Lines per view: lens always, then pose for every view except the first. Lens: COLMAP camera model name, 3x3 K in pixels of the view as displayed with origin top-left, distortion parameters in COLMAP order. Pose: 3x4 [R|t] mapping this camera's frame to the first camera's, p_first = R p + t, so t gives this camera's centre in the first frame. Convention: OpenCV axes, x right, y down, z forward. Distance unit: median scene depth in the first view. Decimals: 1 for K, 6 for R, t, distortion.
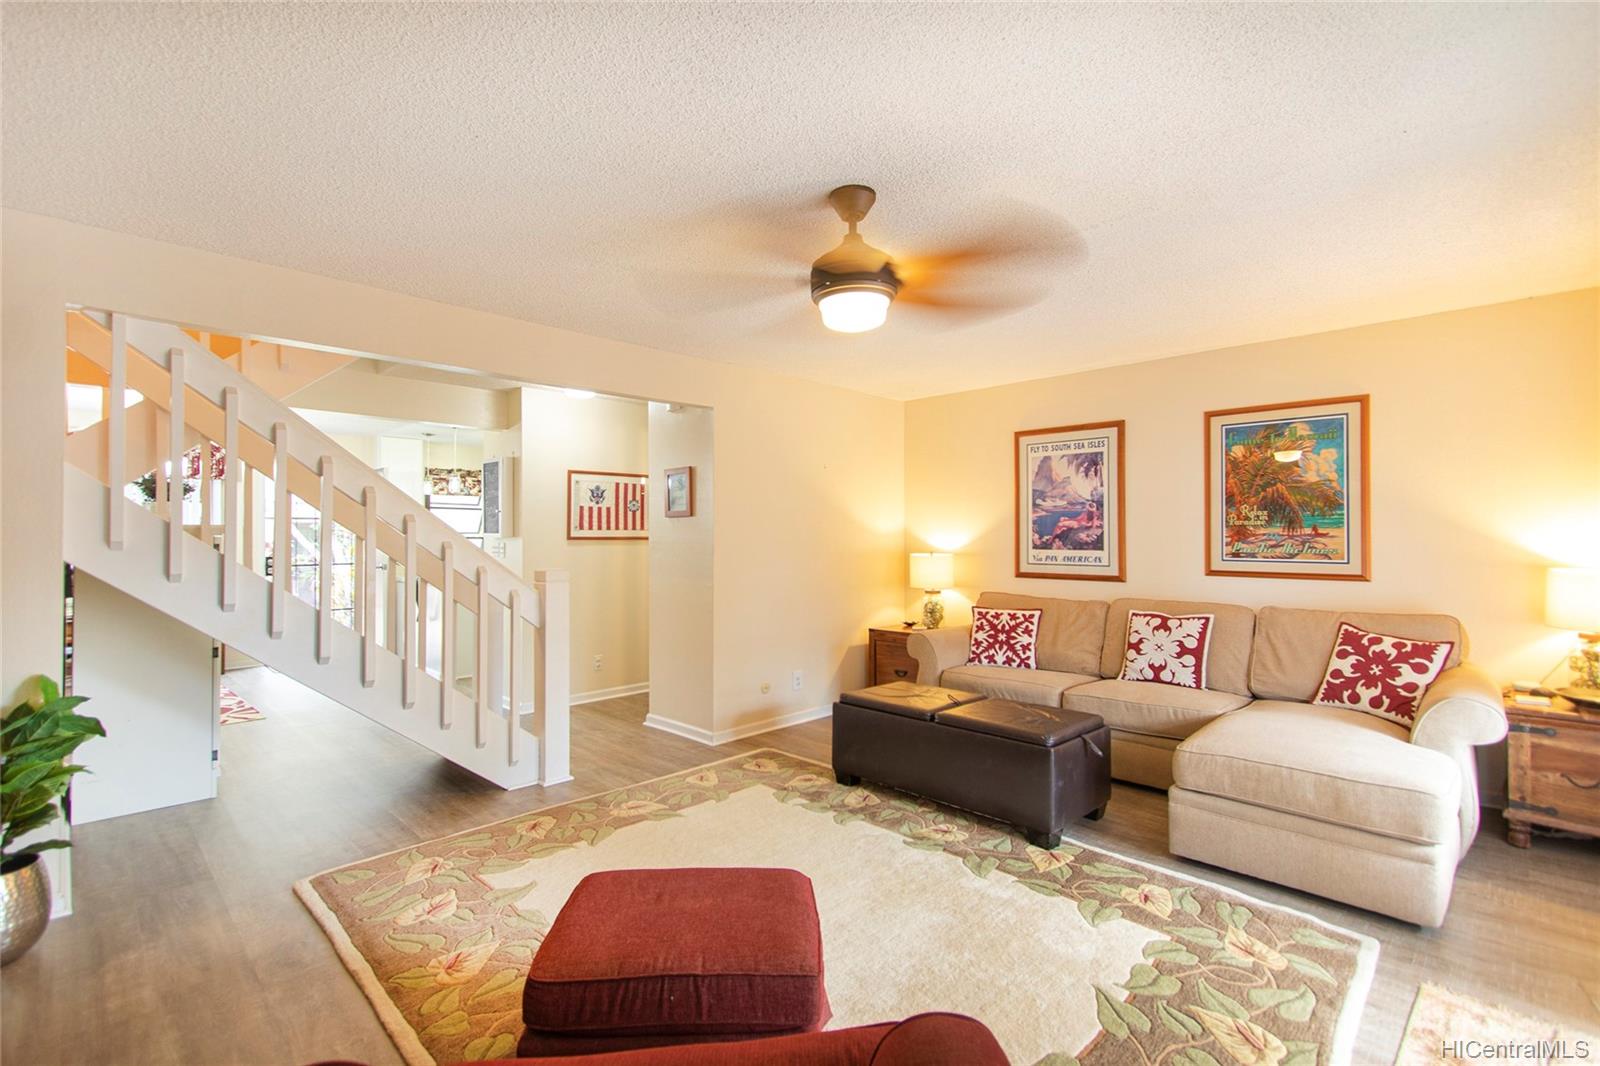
lens RADIAL K [[723.8, 0, 789.2], [0, 723.8, 529.1], [0, 0, 1]] dist [0.010224, -0.003908]
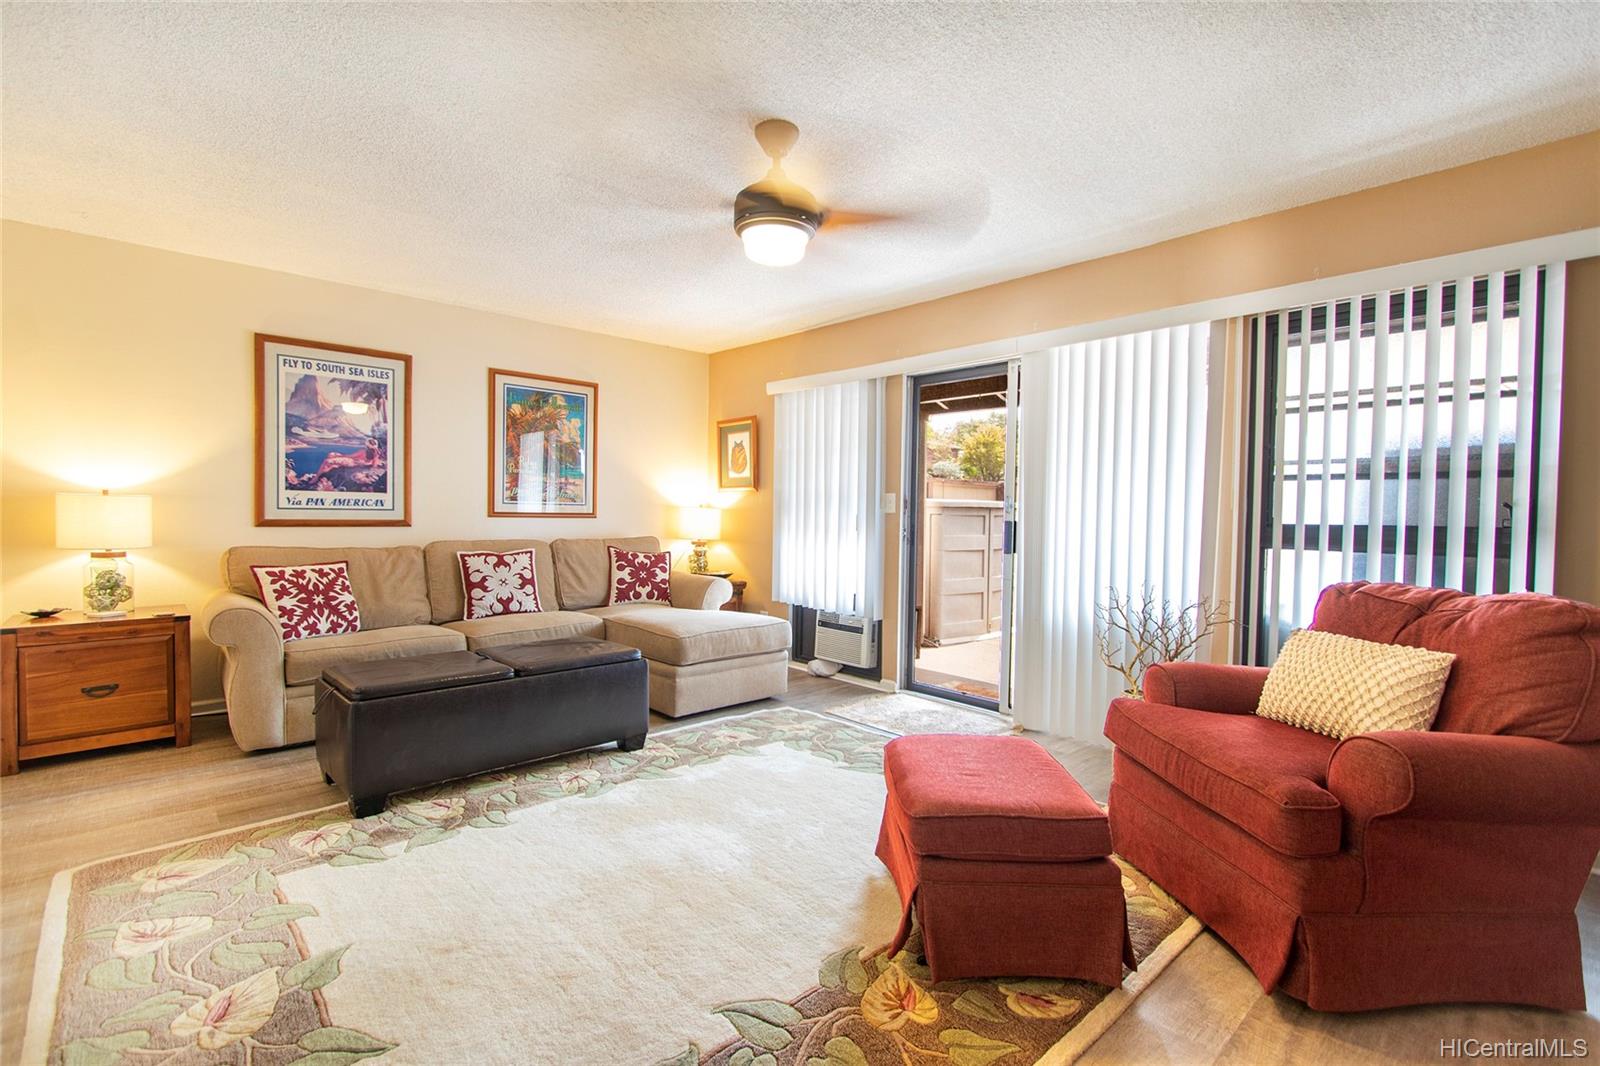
lens RADIAL K [[723.8, 0, 801.3], [0, 723.8, 527.5], [0, 0, 1]] dist [0.010224, -0.003908]
pose [[0.032788, -0.020534, 0.999251, -0.551490], [-0.024287, 0.999477, 0.021336, 0.048170], [-0.999167, -0.024968, 0.032272, 0.525932]]
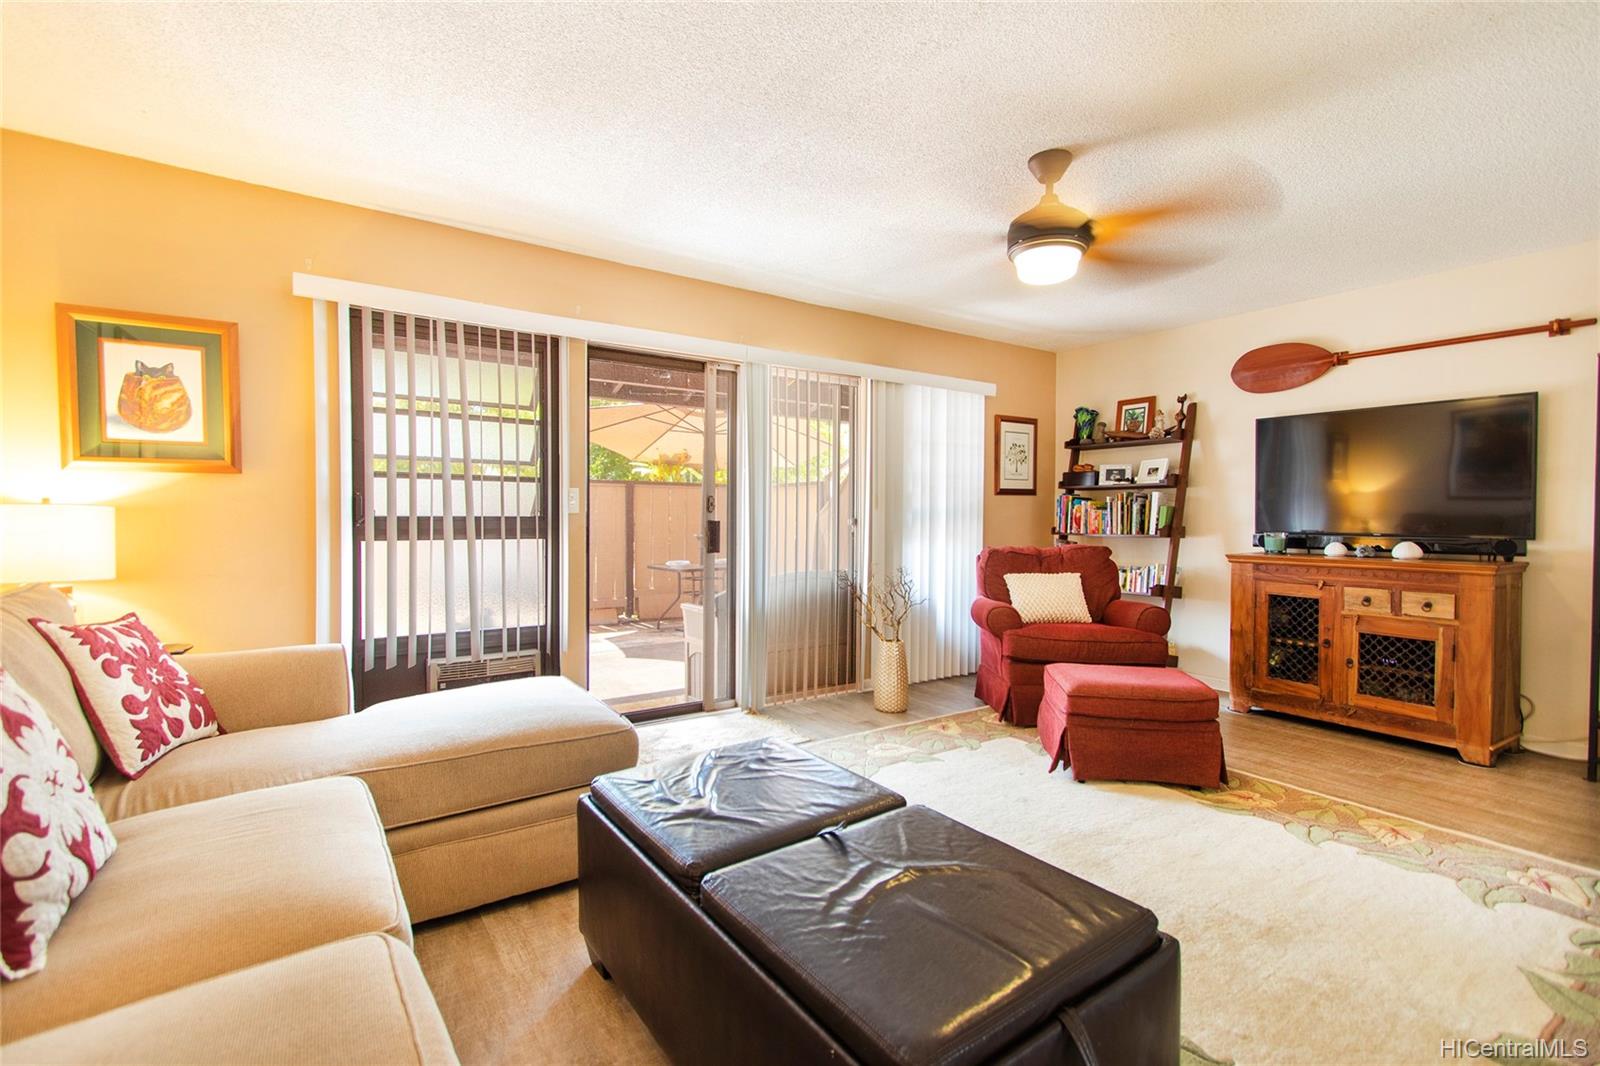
lens RADIAL K [[723.8, 0, 787.9], [0, 723.8, 526.8], [0, 0, 1]] dist [0.010224, -0.003908]
pose [[-0.984147, -0.007532, 0.177194, 0.160984], [-0.005869, 0.999934, 0.009908, 0.052868], [-0.177257, 0.008711, -0.984126, 1.243204]]
